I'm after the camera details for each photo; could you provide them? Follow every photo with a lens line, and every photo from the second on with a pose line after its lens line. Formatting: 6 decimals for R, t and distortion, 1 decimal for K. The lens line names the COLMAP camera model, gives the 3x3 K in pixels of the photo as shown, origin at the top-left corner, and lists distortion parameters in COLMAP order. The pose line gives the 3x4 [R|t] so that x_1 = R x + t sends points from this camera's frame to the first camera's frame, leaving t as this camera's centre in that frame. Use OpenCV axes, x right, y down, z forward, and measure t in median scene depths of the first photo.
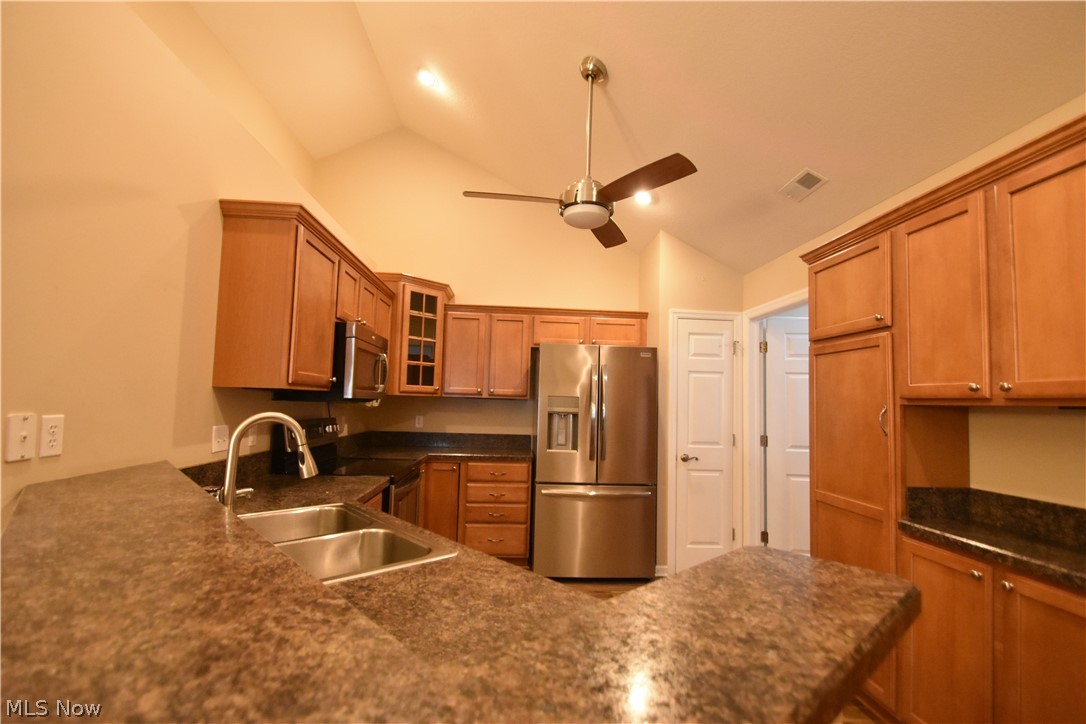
lens RADIAL K [[496.9, 0, 540.4], [0, 496.9, 368.1], [0, 0, 1]] dist [0.009463, -0.018744]
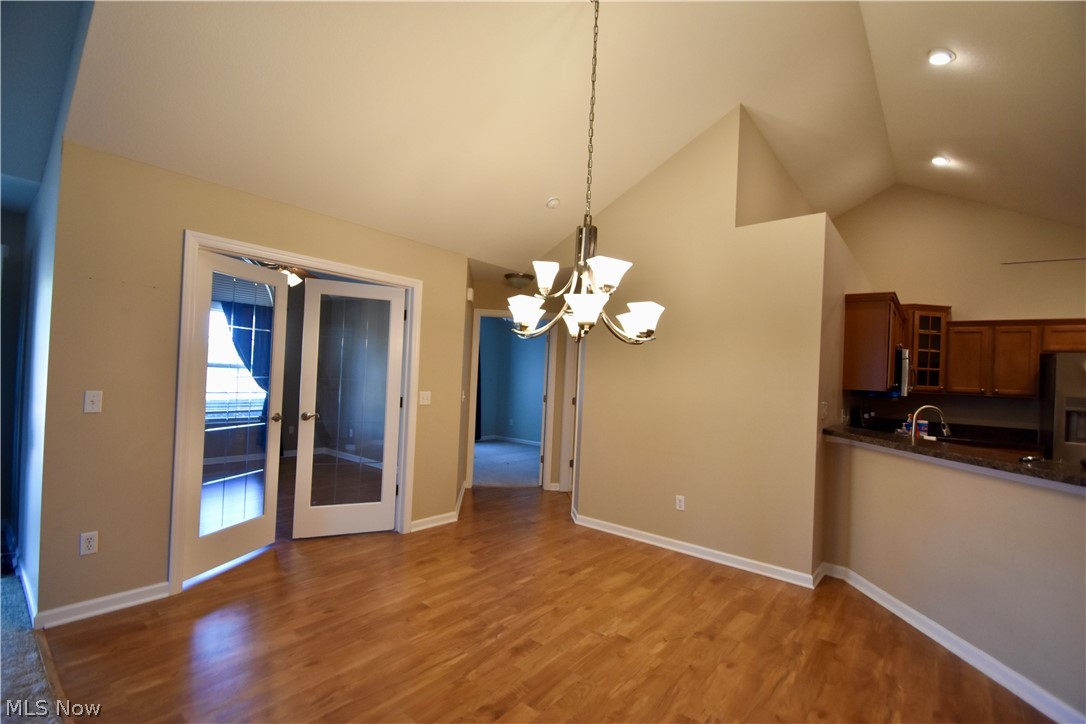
lens RADIAL K [[475.4, 0, 540.3], [0, 475.4, 369.1], [0, 0, 1]] dist [0.010041, -0.015523]
pose [[0.730133, 0.003394, -0.683297, -0.131492], [0.018793, 0.999510, 0.025046, -0.062241], [0.683047, -0.031128, 0.729711, -0.656760]]
